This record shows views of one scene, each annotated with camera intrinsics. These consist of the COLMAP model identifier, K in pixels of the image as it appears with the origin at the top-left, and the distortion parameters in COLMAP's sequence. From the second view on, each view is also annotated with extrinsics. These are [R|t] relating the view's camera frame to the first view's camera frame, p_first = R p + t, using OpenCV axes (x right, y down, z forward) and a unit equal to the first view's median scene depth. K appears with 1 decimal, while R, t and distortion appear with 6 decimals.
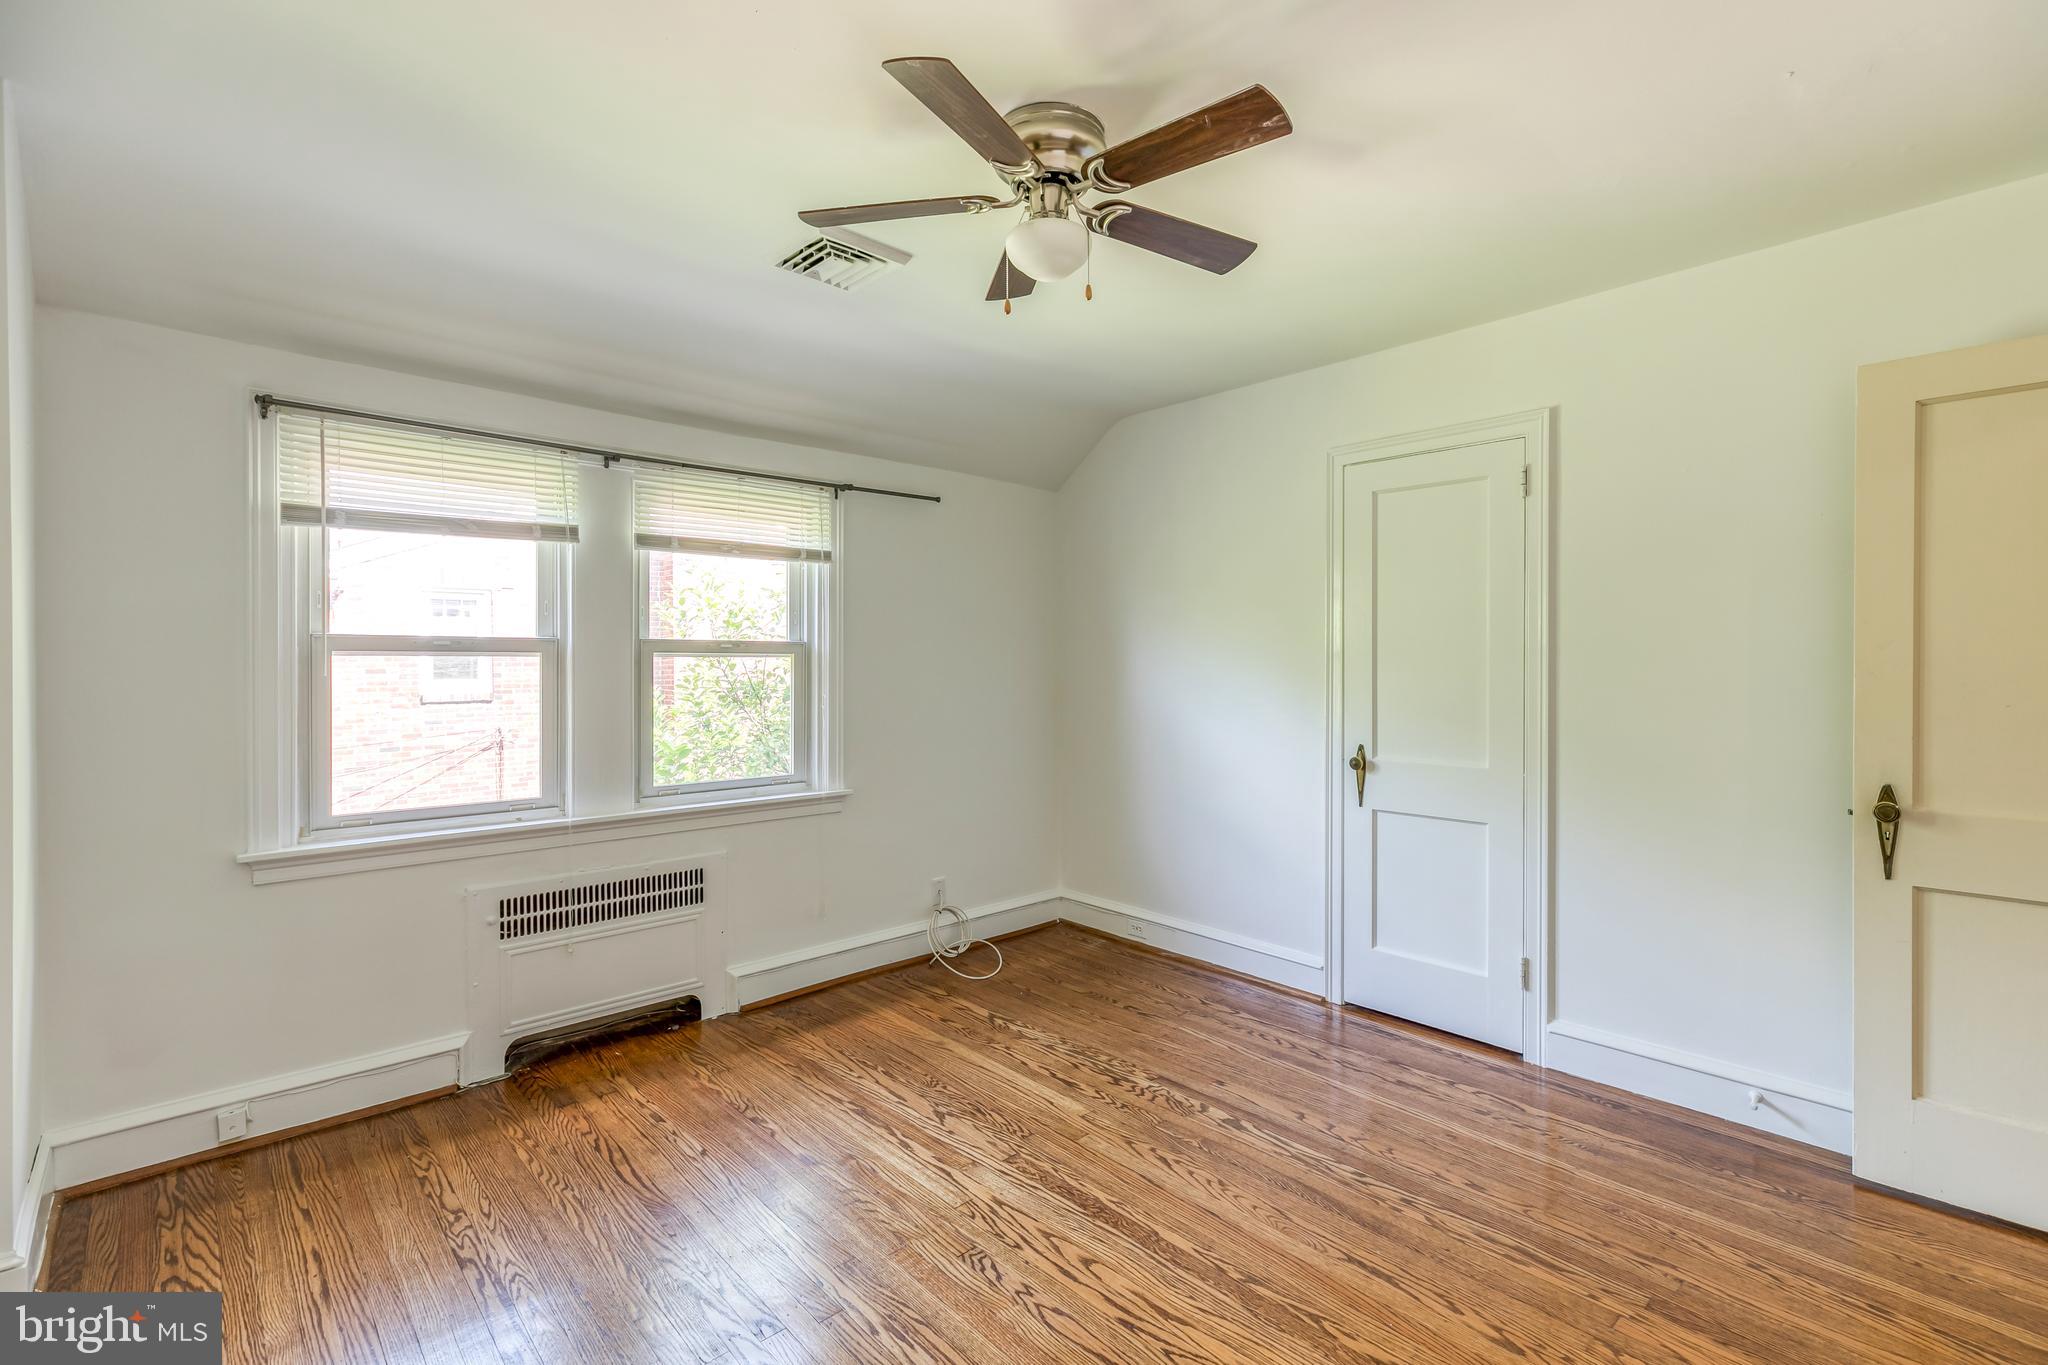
lens RADIAL K [[909.1, 0, 1027.0], [0, 909.1, 662.8], [0, 0, 1]] dist [0.009728, 0.000136]
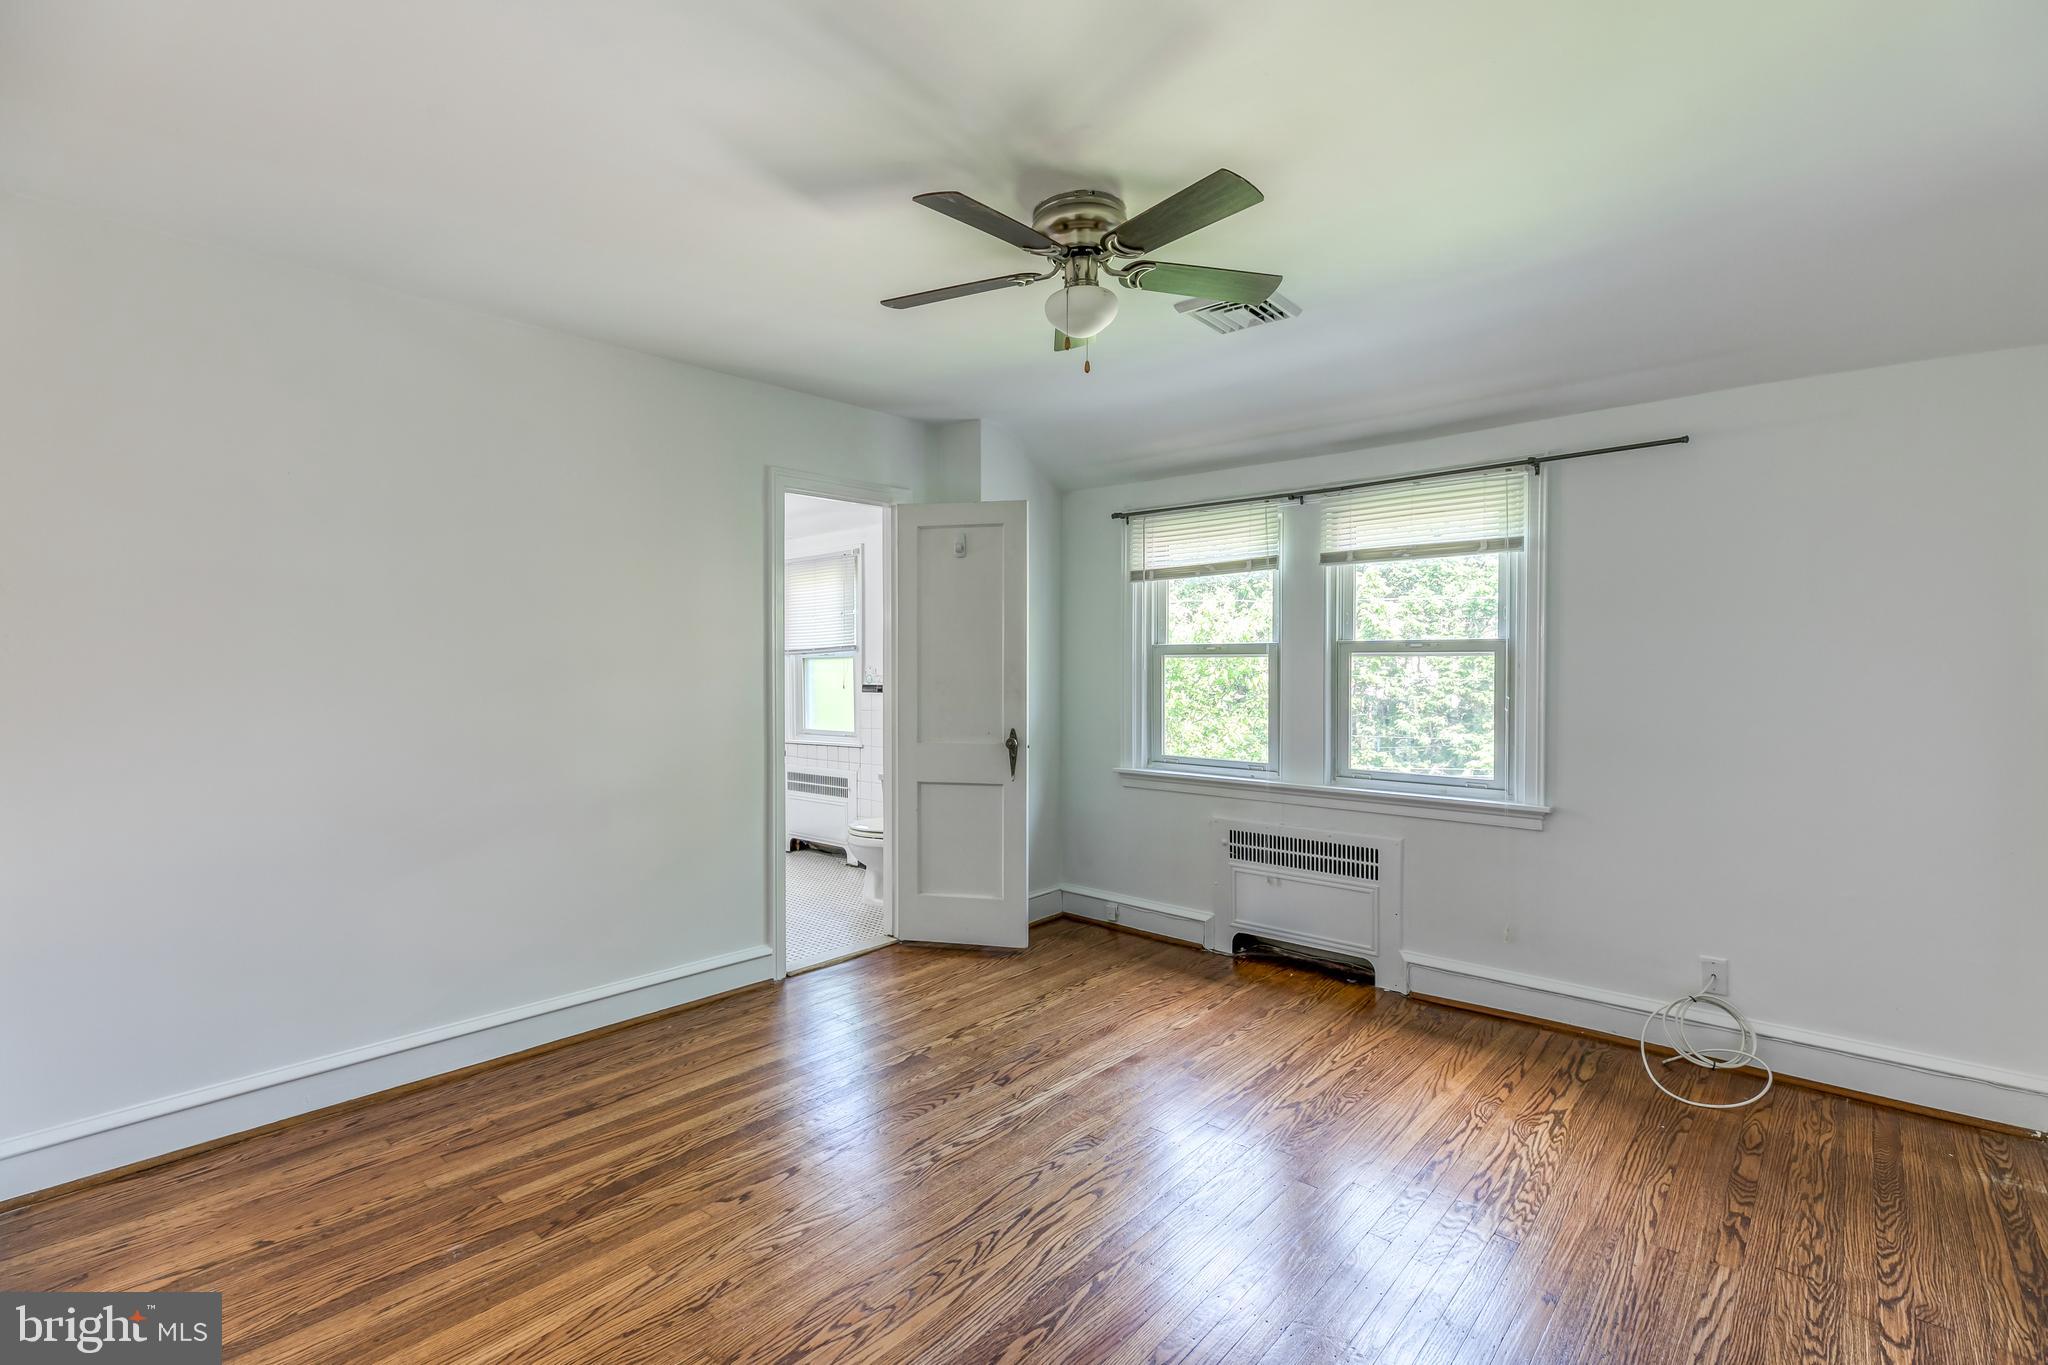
lens RADIAL K [[909.1, 0, 1027.0], [0, 909.1, 662.8], [0, 0, 1]] dist [0.009728, 0.000136]
pose [[0.121777, 0.000364, -0.992557, 0.794632], [0.001703, 0.999998, 0.000576, 0.000401], [0.992556, -0.001761, 0.121776, 0.524947]]
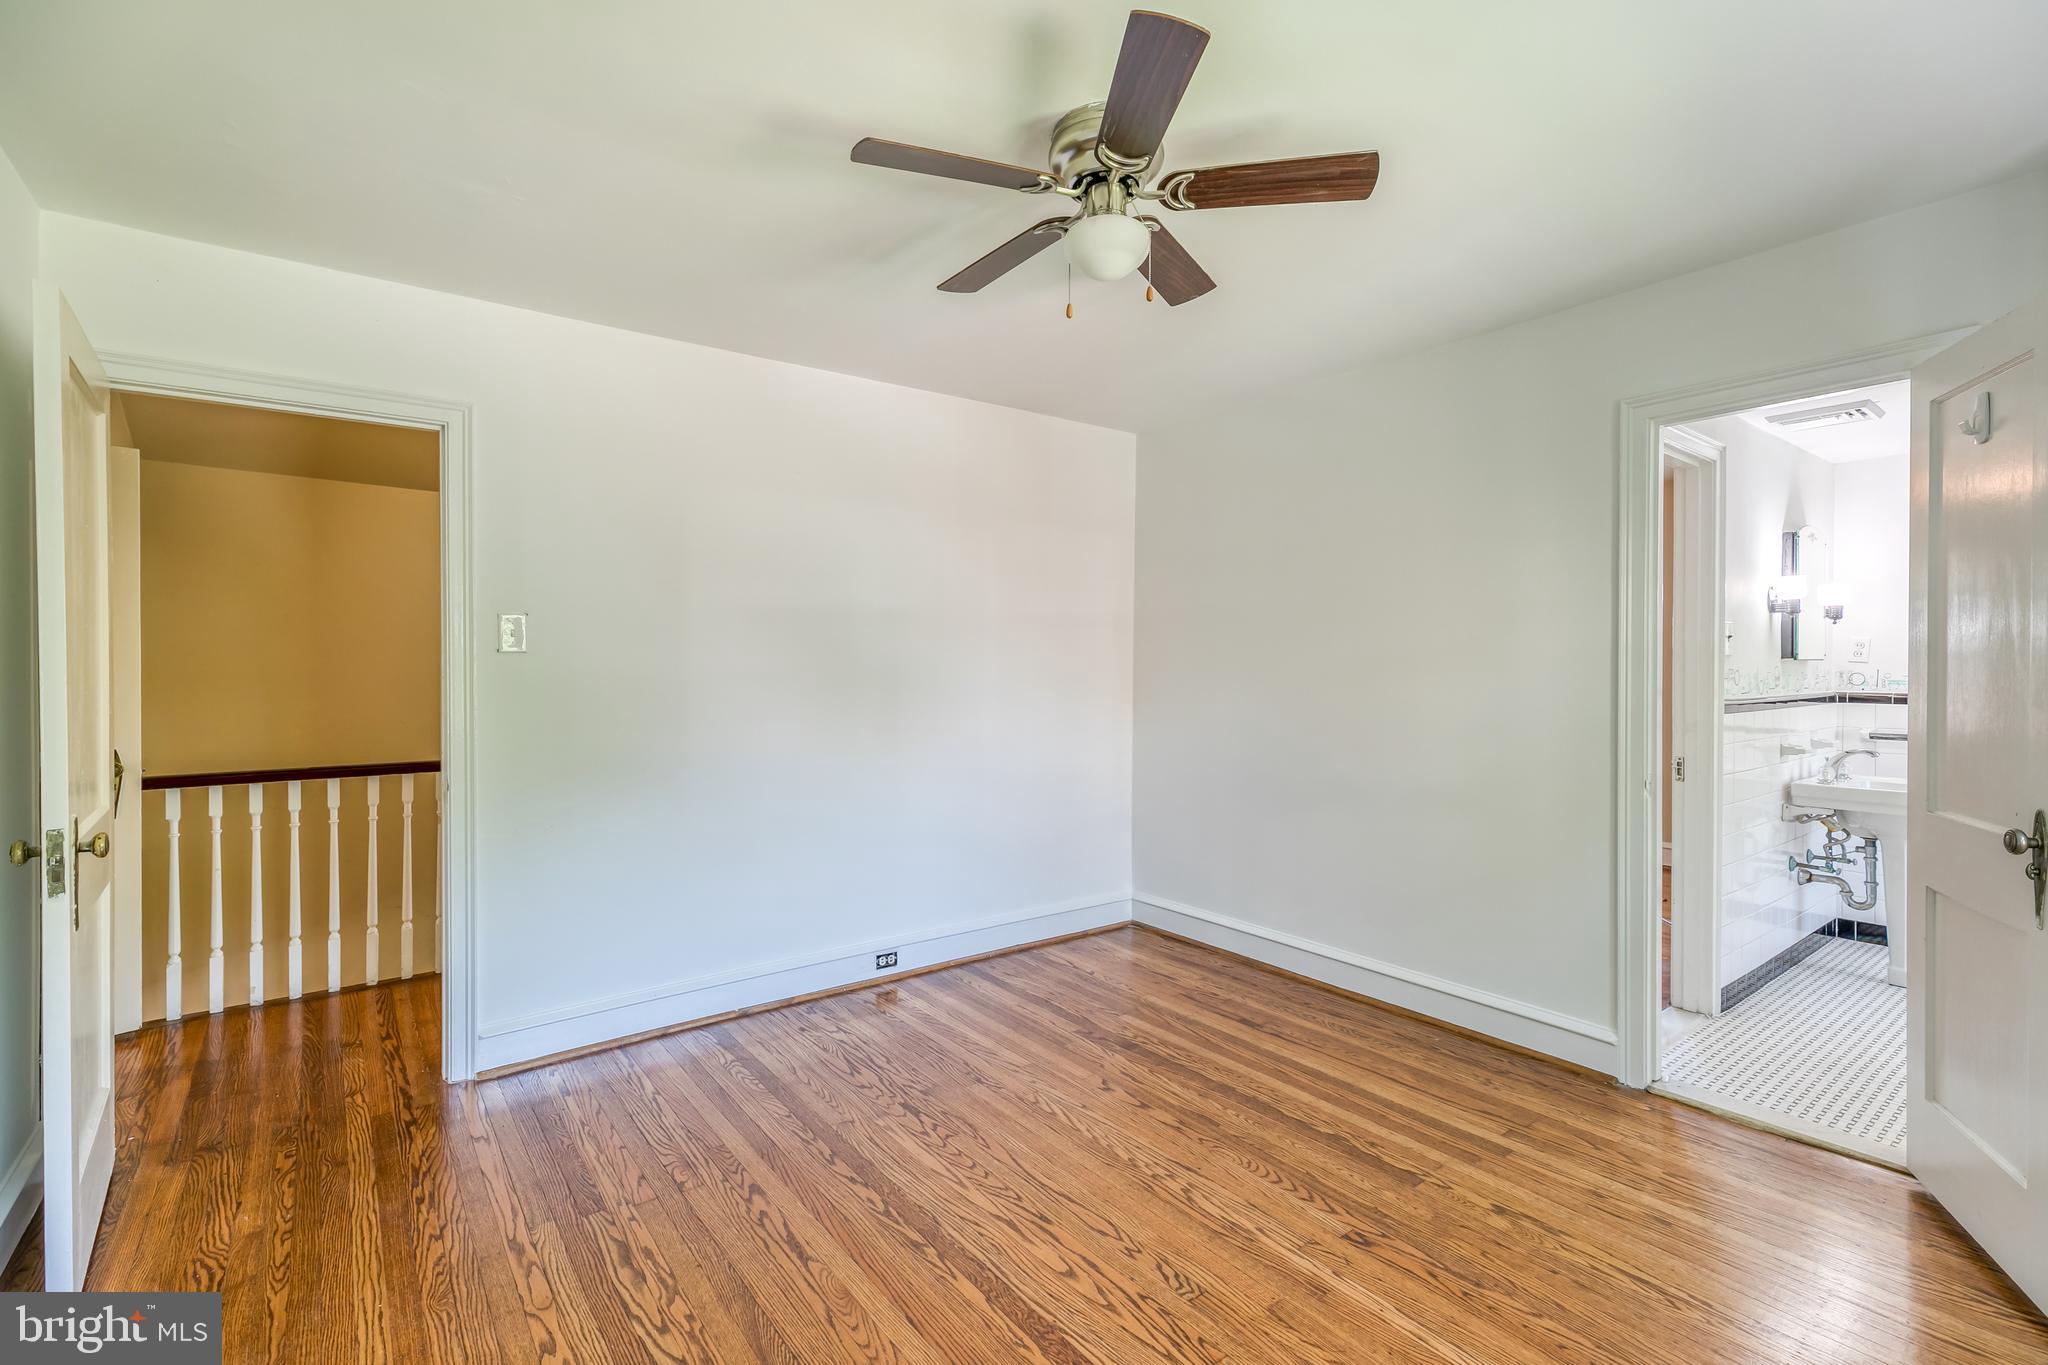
lens RADIAL K [[936.4, 0, 1058.4], [0, 936.4, 671.5], [0, 0, 1]] dist [0.005155, 0.000838]
pose [[-0.998821, 0.003777, 0.048394, 0.018510], [0.004214, 0.999951, 0.008946, 0.001636], [-0.048357, 0.009139, -0.998788, 1.350827]]
